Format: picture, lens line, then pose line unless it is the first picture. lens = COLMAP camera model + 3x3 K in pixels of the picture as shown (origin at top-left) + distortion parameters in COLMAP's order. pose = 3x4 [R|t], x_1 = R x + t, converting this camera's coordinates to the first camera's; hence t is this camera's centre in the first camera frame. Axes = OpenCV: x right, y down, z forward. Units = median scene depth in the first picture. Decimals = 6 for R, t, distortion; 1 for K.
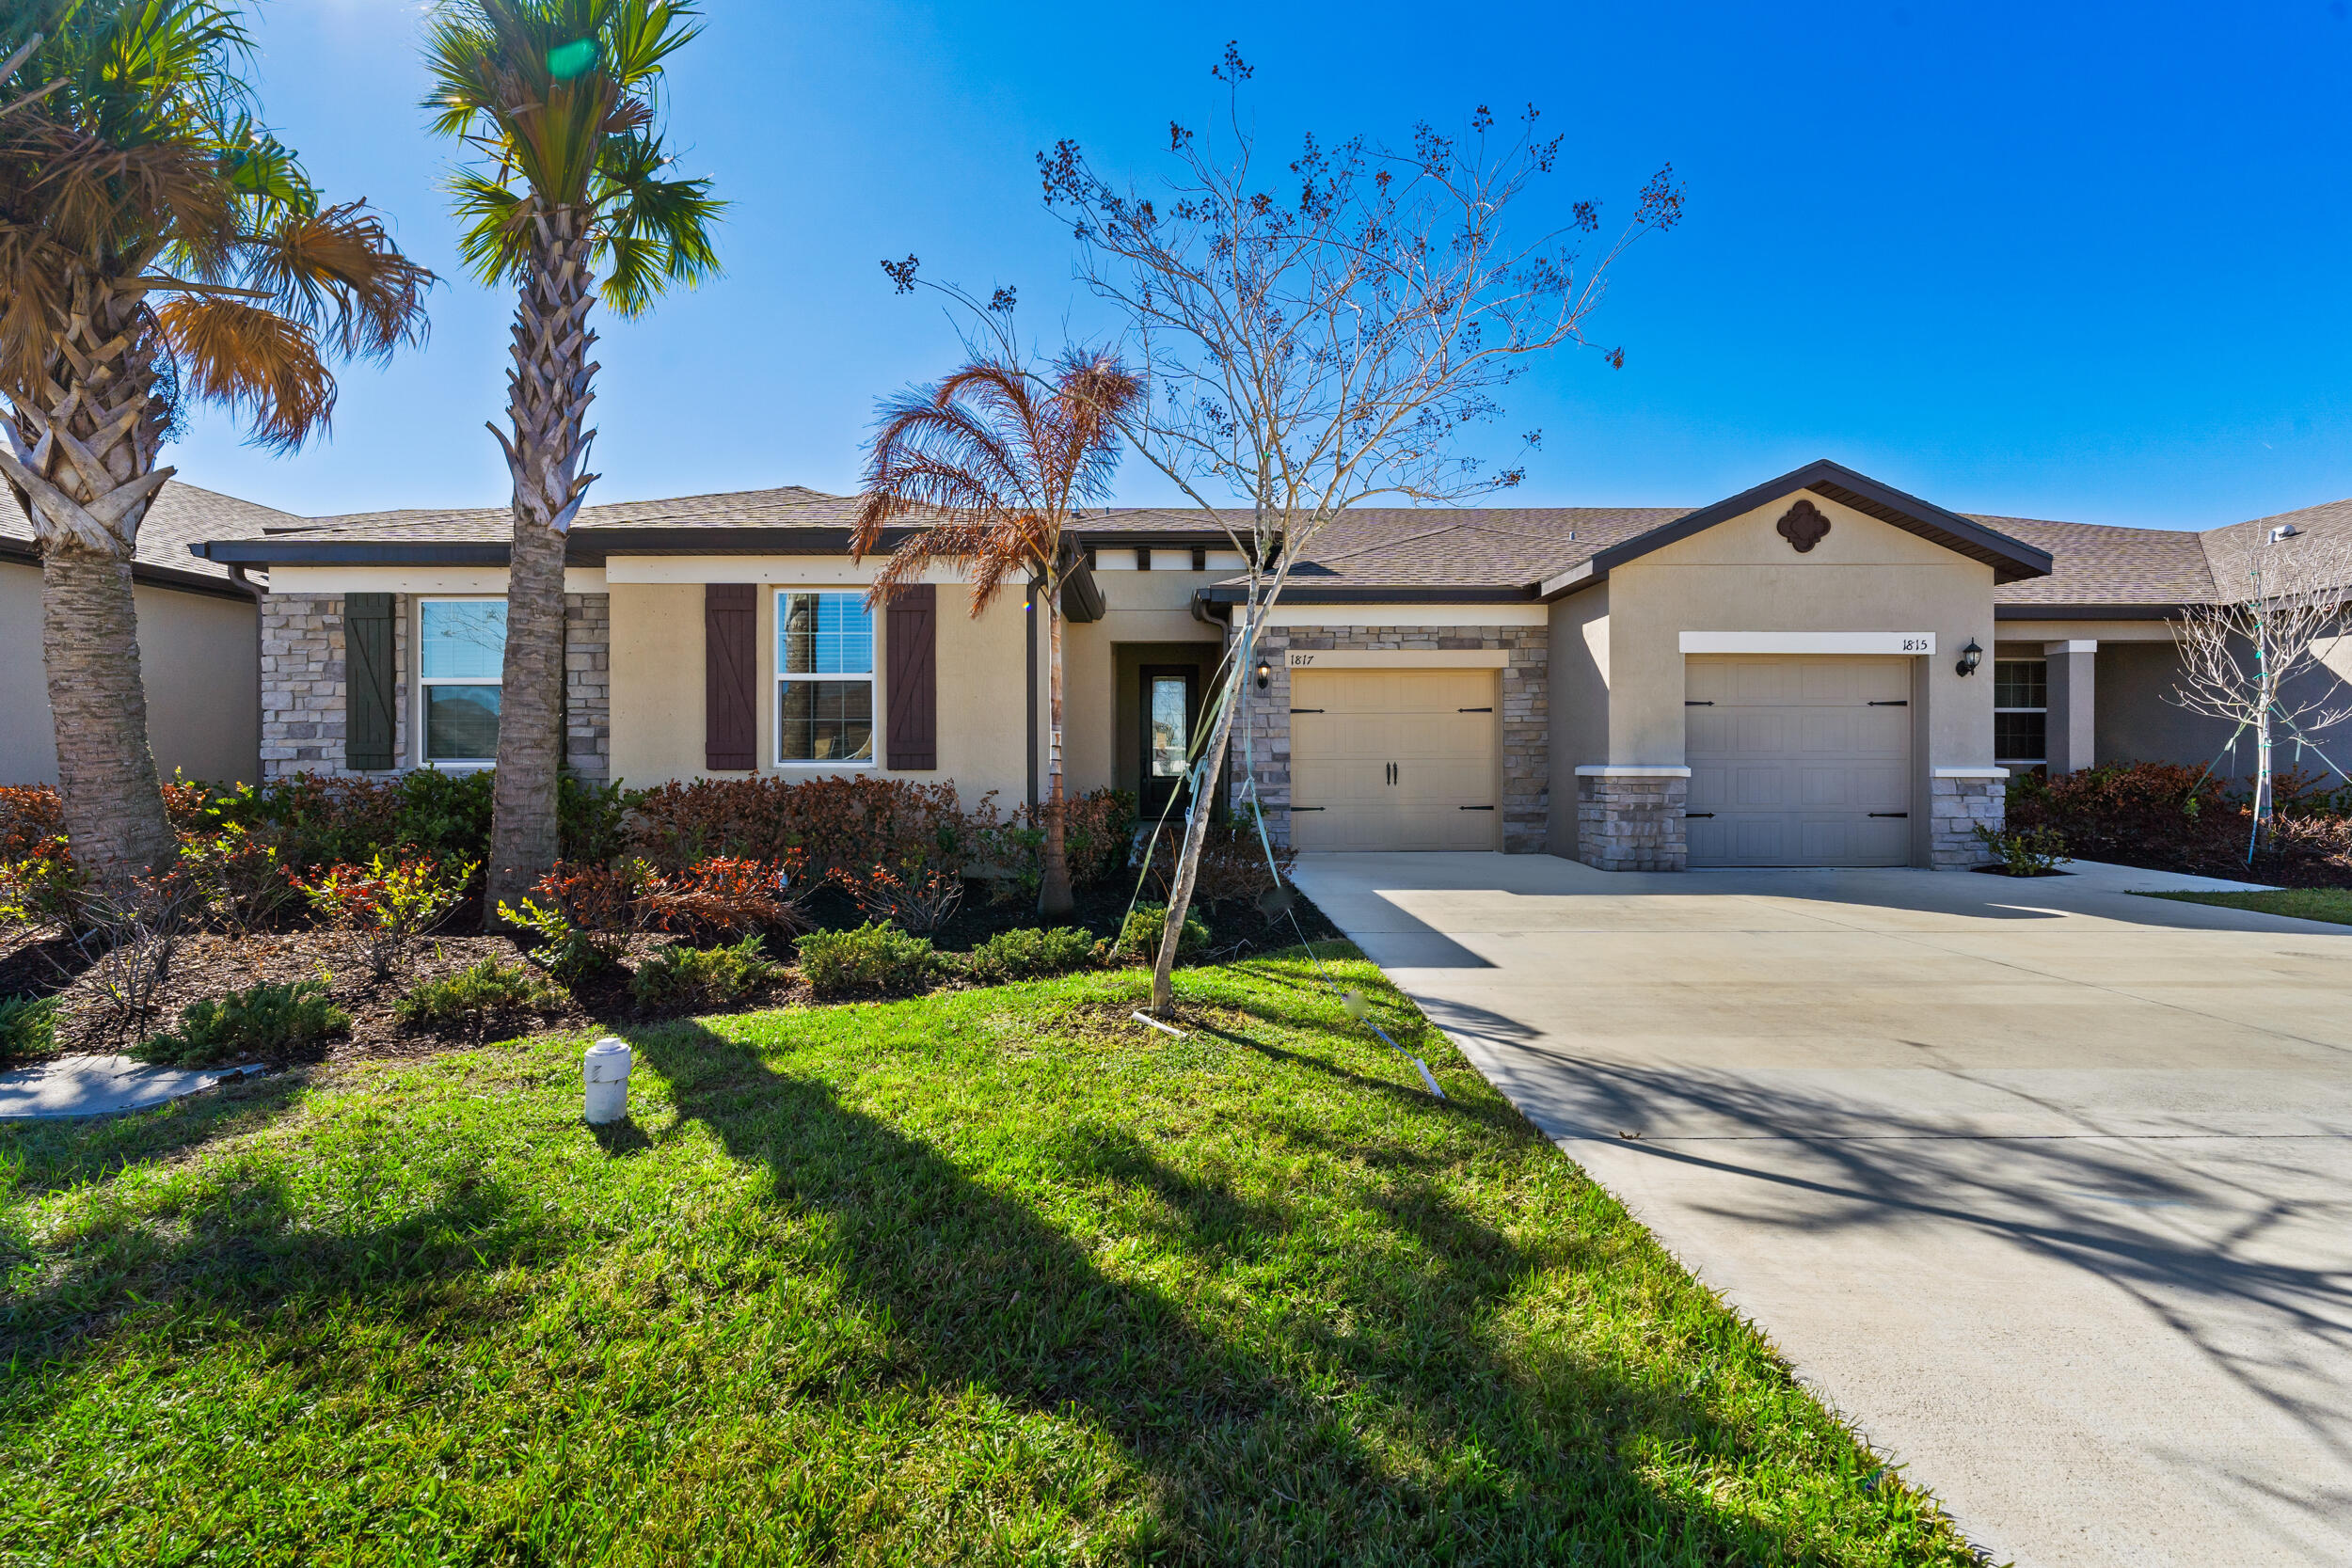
lens RADIAL K [[964.7, 0, 1171.6], [0, 964.7, 776.8], [0, 0, 1]] dist [0.002167, -0.000067]
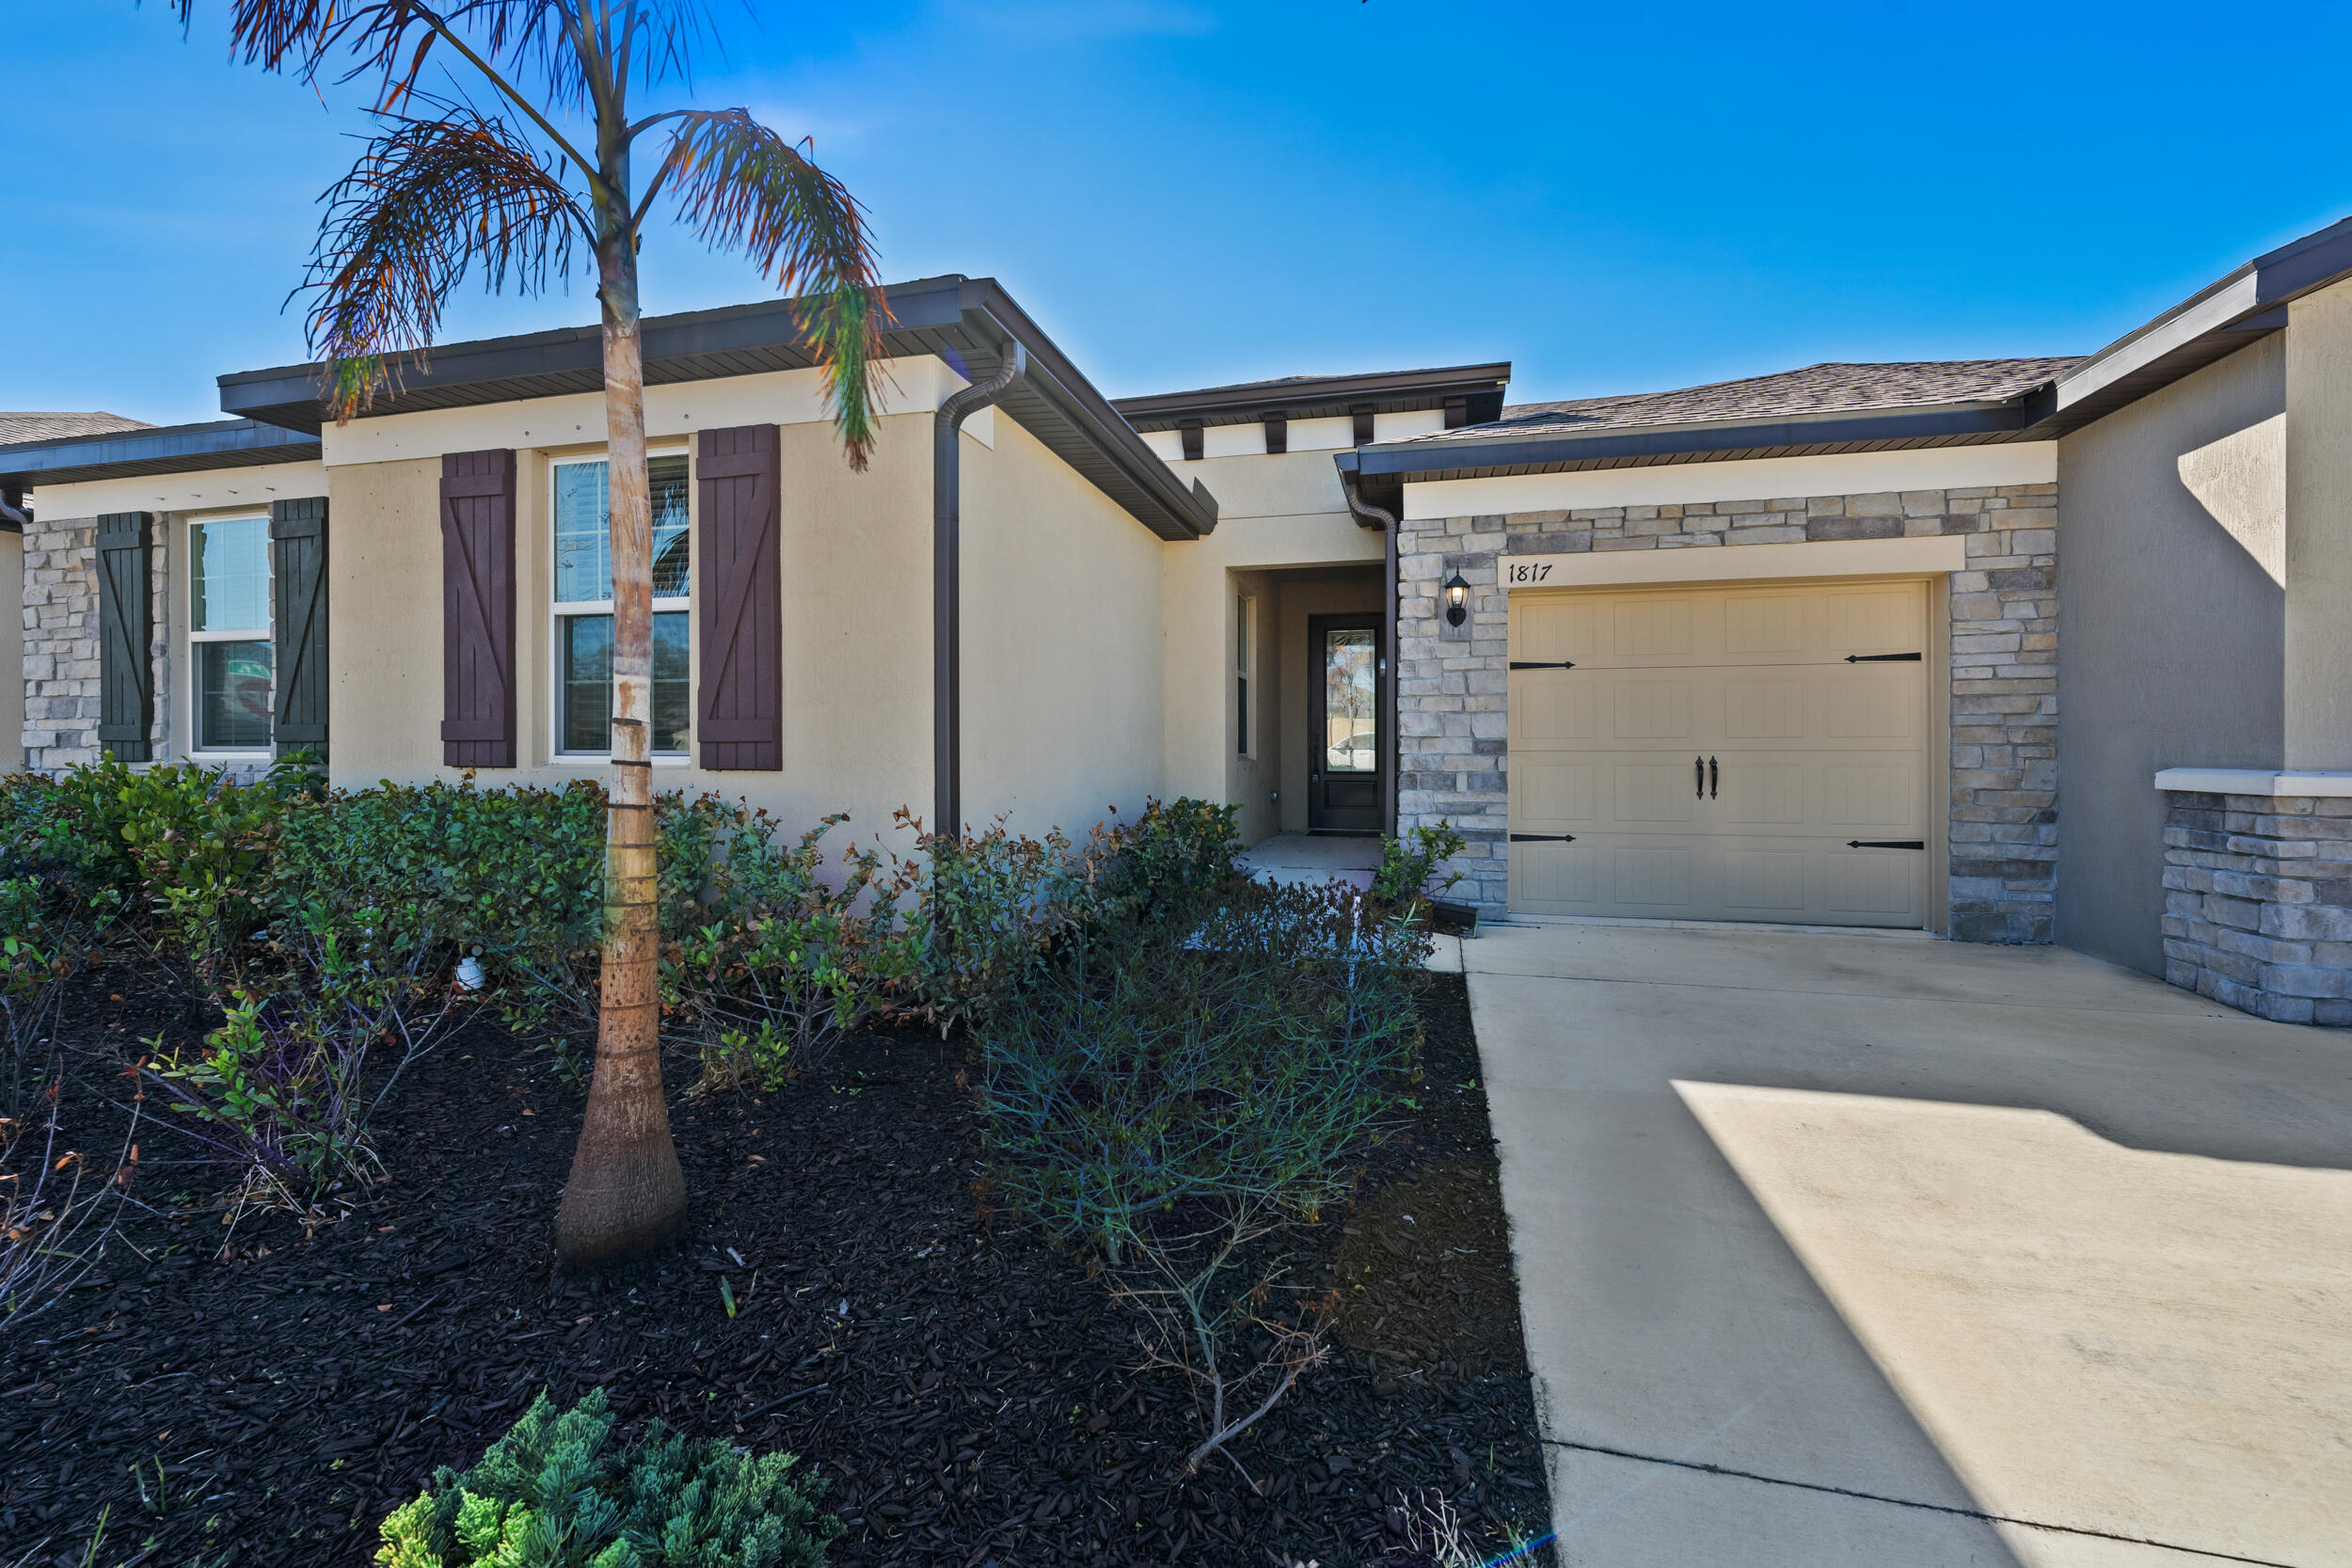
lens RADIAL K [[964.7, 0, 1183.0], [0, 964.7, 768.3], [0, 0, 1]] dist [0.002167, -0.000067]
pose [[0.967101, 0.008578, -0.254249, 0.084442], [-0.006623, 0.999942, 0.008546, -0.011328], [0.254307, -0.006581, 0.967101, 0.411004]]
